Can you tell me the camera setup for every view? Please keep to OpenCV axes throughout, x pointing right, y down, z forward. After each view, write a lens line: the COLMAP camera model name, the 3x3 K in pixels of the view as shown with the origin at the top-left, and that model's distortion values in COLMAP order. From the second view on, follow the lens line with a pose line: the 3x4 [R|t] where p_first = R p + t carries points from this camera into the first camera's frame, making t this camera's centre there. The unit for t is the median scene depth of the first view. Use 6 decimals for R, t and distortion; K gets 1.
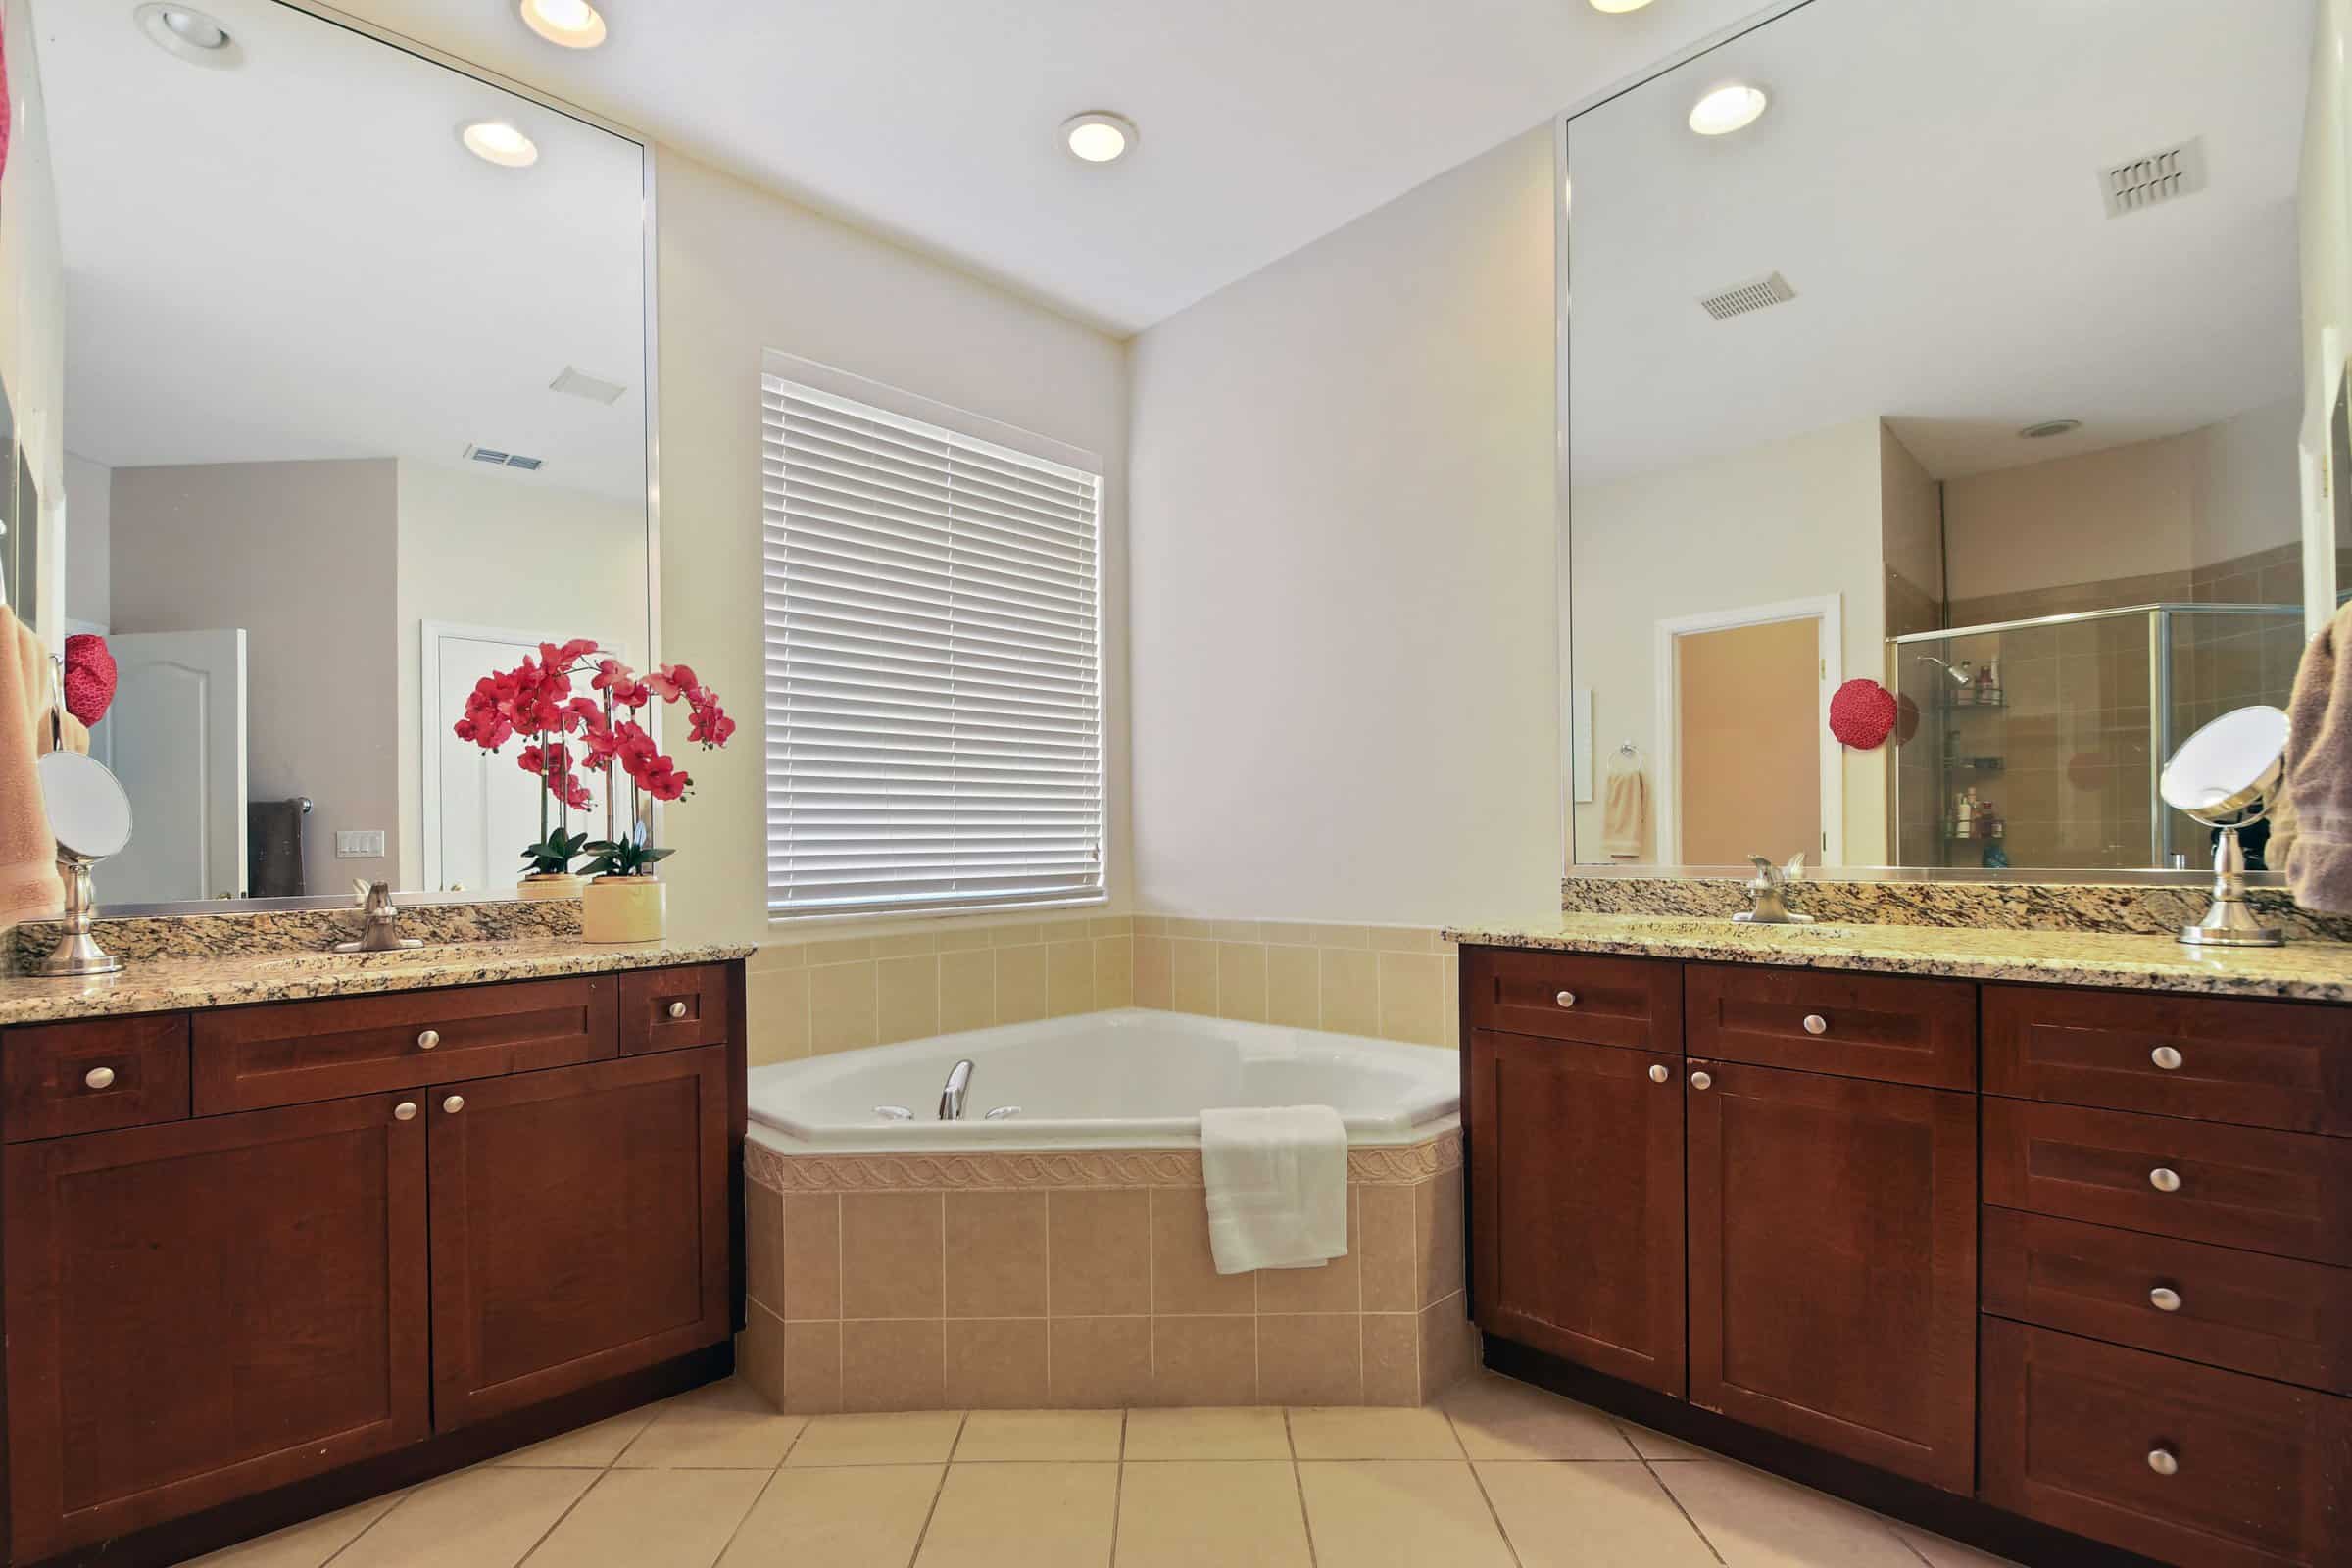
lens RADIAL K [[1031.7, 0, 1153.7], [0, 1031.7, 845.5], [0, 0, 1]] dist [-0.002779, -0.016386]
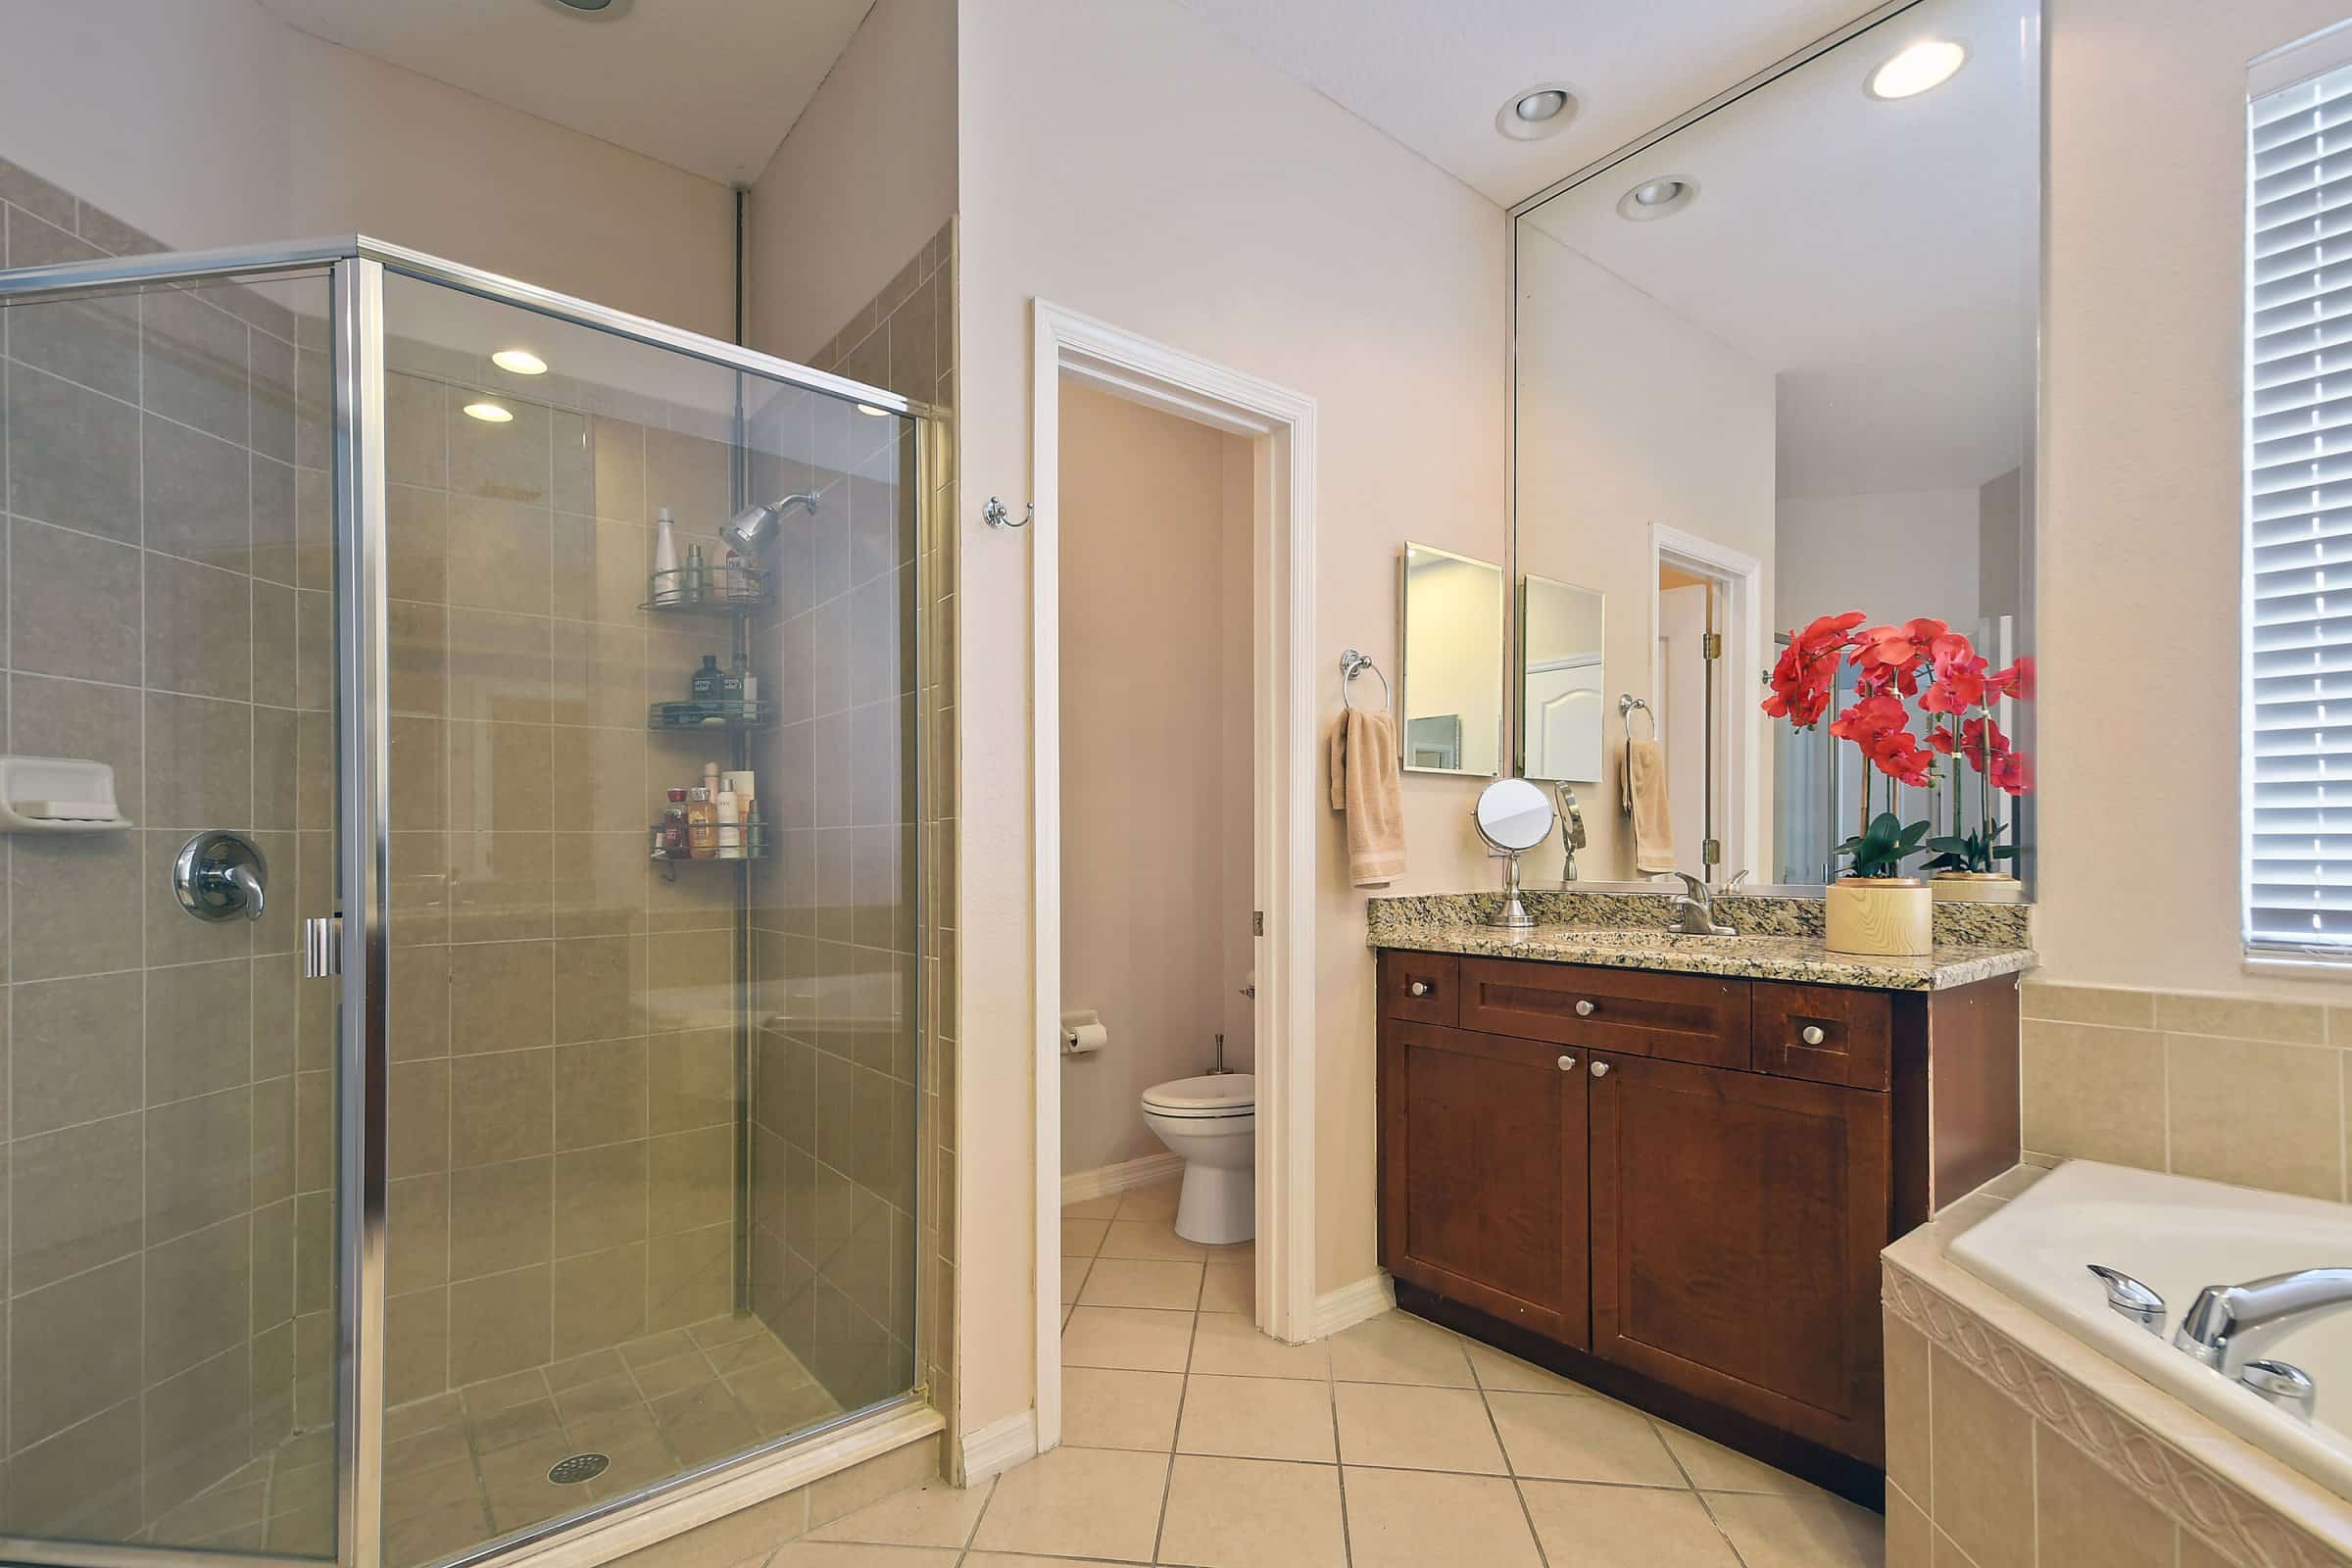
lens RADIAL K [[1031.7, 0, 1153.7], [0, 1031.7, 845.5], [0, 0, 1]] dist [-0.002779, -0.016386]
pose [[-0.110612, 0.010600, -0.993807, 0.457268], [0.006603, 0.999929, 0.009930, -0.009880], [0.993842, -0.005464, -0.110674, 0.576084]]
